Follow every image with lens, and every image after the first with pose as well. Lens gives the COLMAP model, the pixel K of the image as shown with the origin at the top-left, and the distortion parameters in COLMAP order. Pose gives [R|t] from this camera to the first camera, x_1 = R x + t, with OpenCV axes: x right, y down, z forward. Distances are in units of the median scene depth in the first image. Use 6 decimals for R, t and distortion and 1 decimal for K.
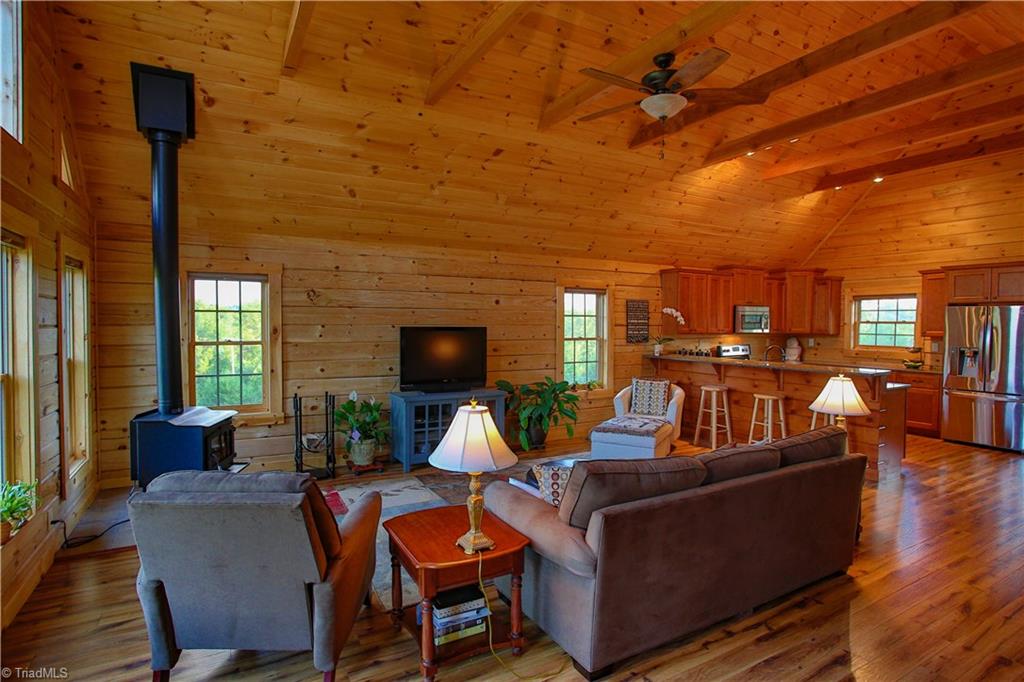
lens RADIAL K [[530.5, 0, 512.0], [0, 530.5, 341.0], [0, 0, 1]] dist [-0.074286, 0.032400]
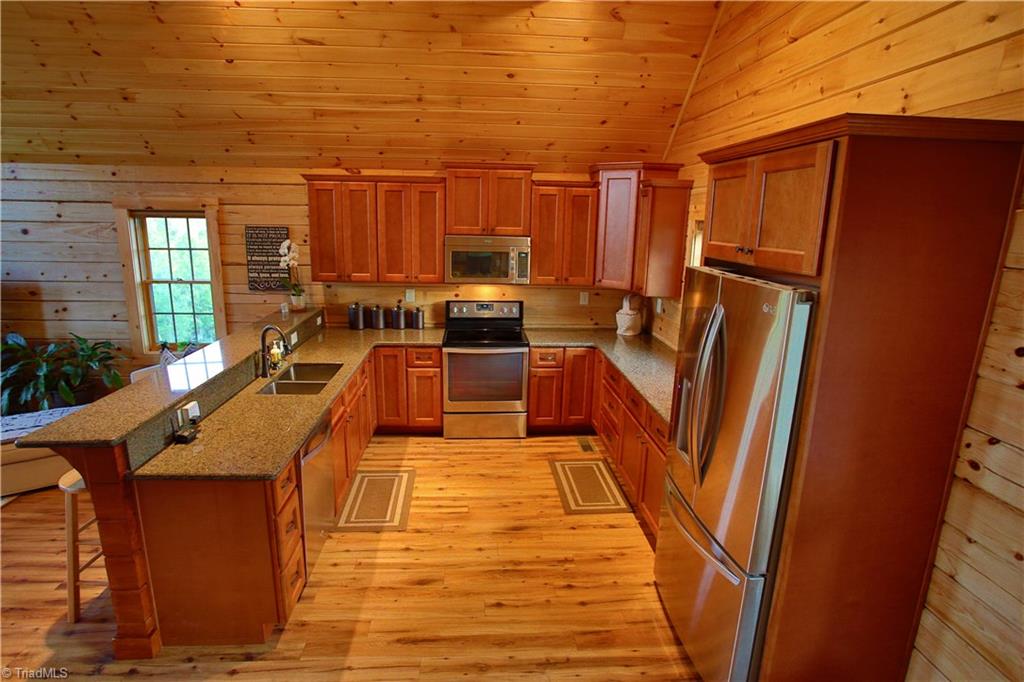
lens RADIAL K [[530.5, 0, 512.0], [0, 530.5, 341.0], [0, 0, 1]] dist [-0.074286, 0.032400]
pose [[0.902582, 0.114981, -0.414880, 0.796532], [-0.035850, 0.980402, 0.193720, -0.073385], [0.429023, -0.159975, 0.889015, 0.528611]]
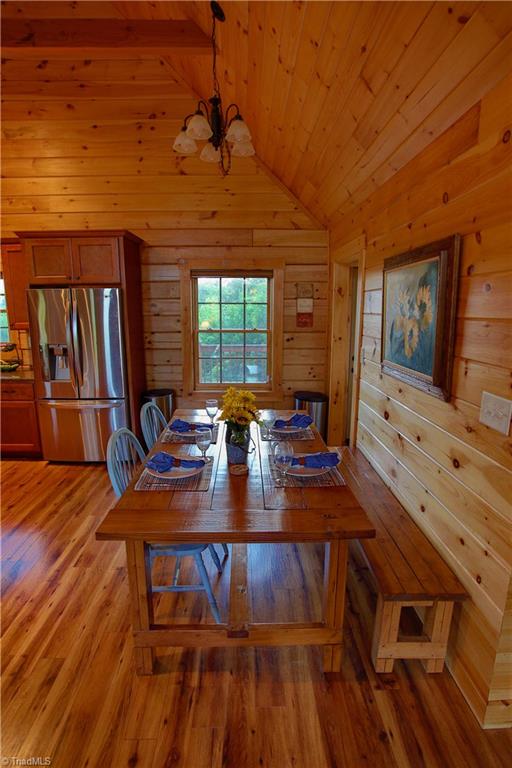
lens RADIAL K [[397.9, 0, 256.0], [0, 397.9, 384.0], [0, 0, 1]] dist [-0.074286, 0.032400]
pose [[0.477018, -0.179440, 0.860381, 0.447123], [0.035346, 0.982061, 0.185221, -0.022423], [-0.878182, -0.057943, 0.474803, 0.390706]]
